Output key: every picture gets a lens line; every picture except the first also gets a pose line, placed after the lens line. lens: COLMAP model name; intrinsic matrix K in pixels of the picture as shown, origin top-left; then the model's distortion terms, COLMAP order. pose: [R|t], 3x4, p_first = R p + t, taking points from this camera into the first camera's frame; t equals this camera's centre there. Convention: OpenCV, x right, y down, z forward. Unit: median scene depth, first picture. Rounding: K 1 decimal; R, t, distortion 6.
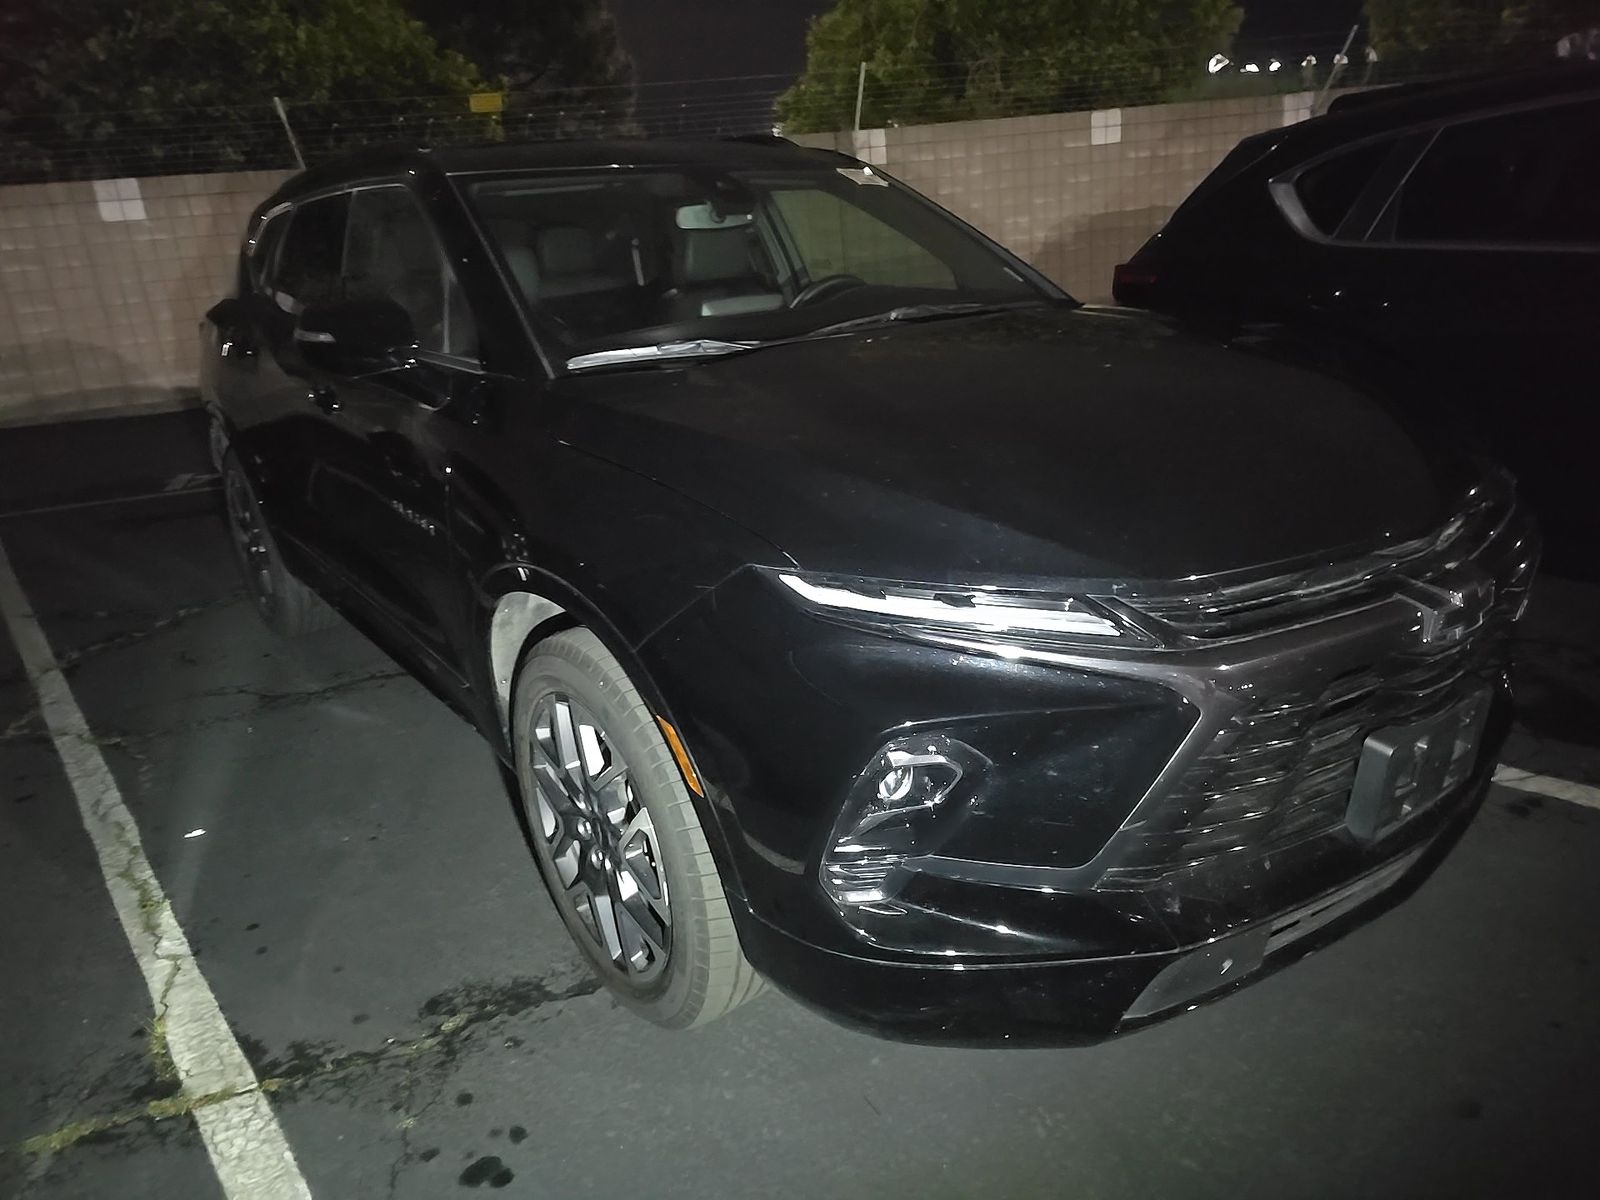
lens RADIAL K [[1084.0, 0, 802.8], [0, 1084.0, 599.8], [0, 0, 1]] dist [0.055363, -0.027575]
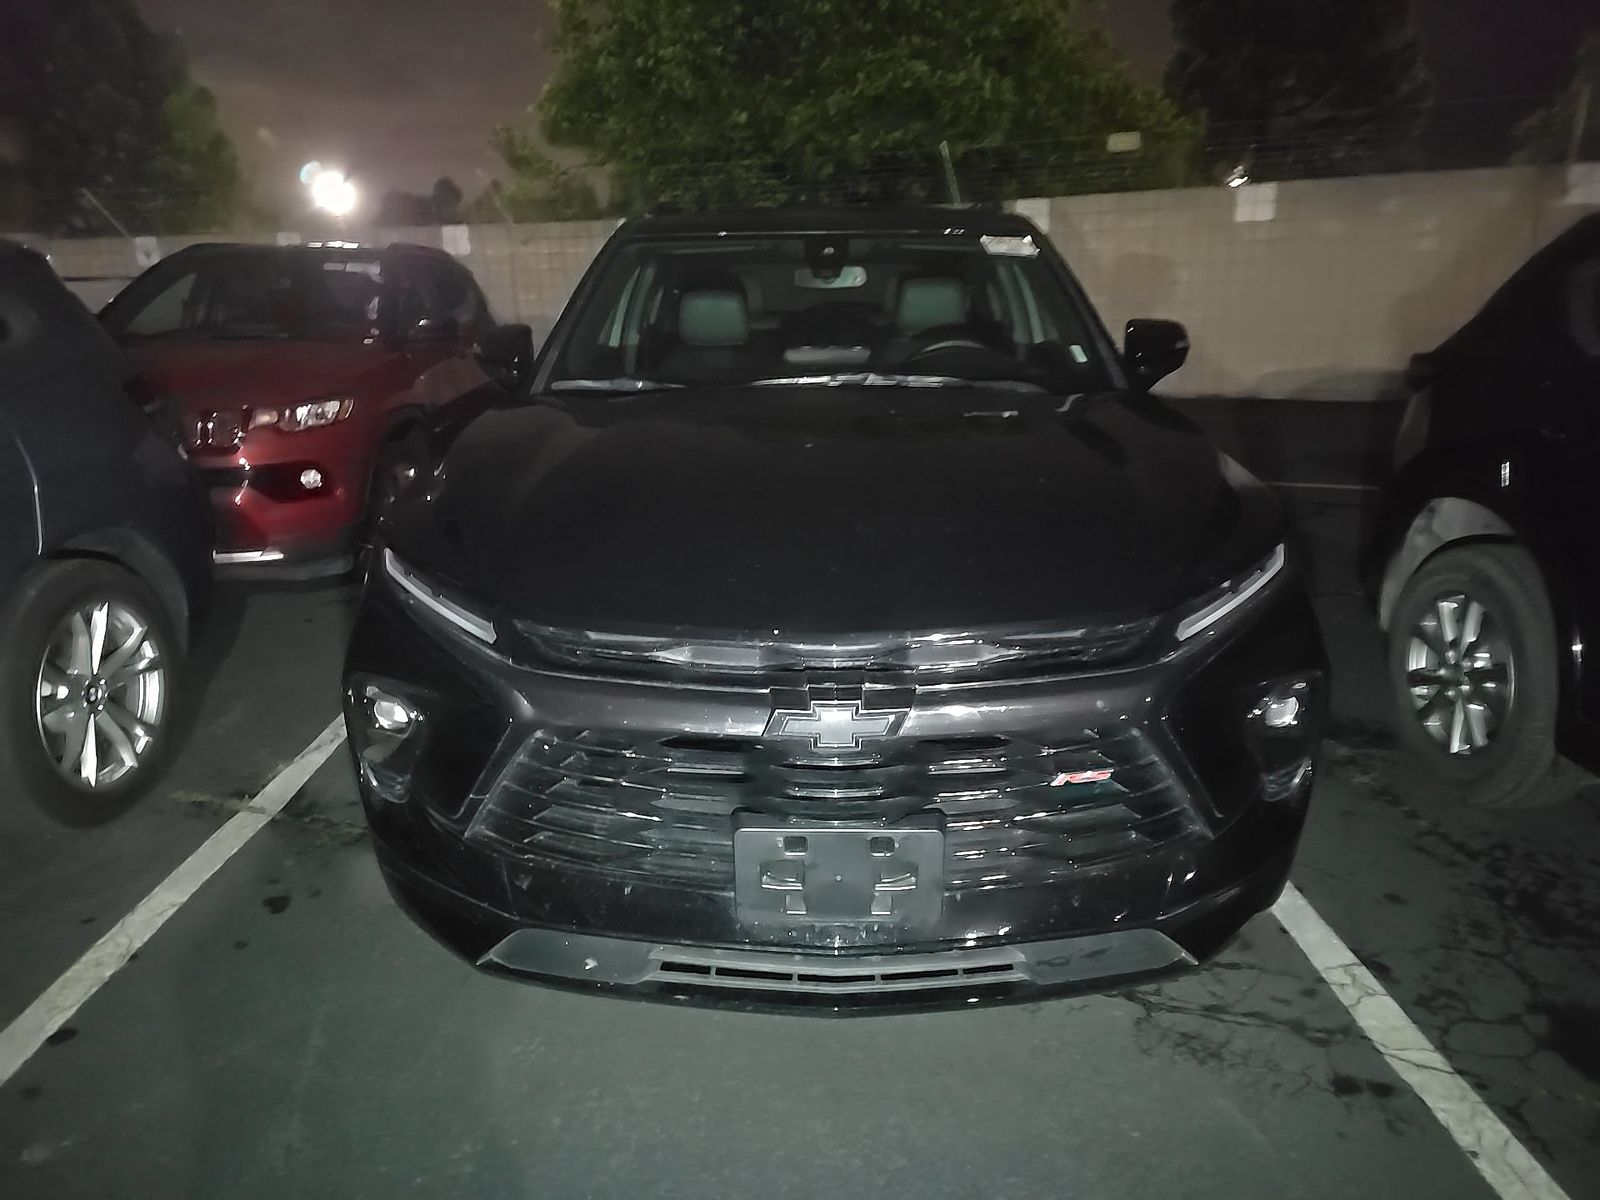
lens RADIAL K [[1084.0, 0, 798.1], [0, 1084.0, 605.1], [0, 0, 1]] dist [0.055363, -0.027575]
pose [[0.784825, 0.235907, -0.573060, 0.166467], [-0.244303, 0.967602, 0.063744, -0.022768], [0.569532, 0.089973, 0.817030, 0.024046]]
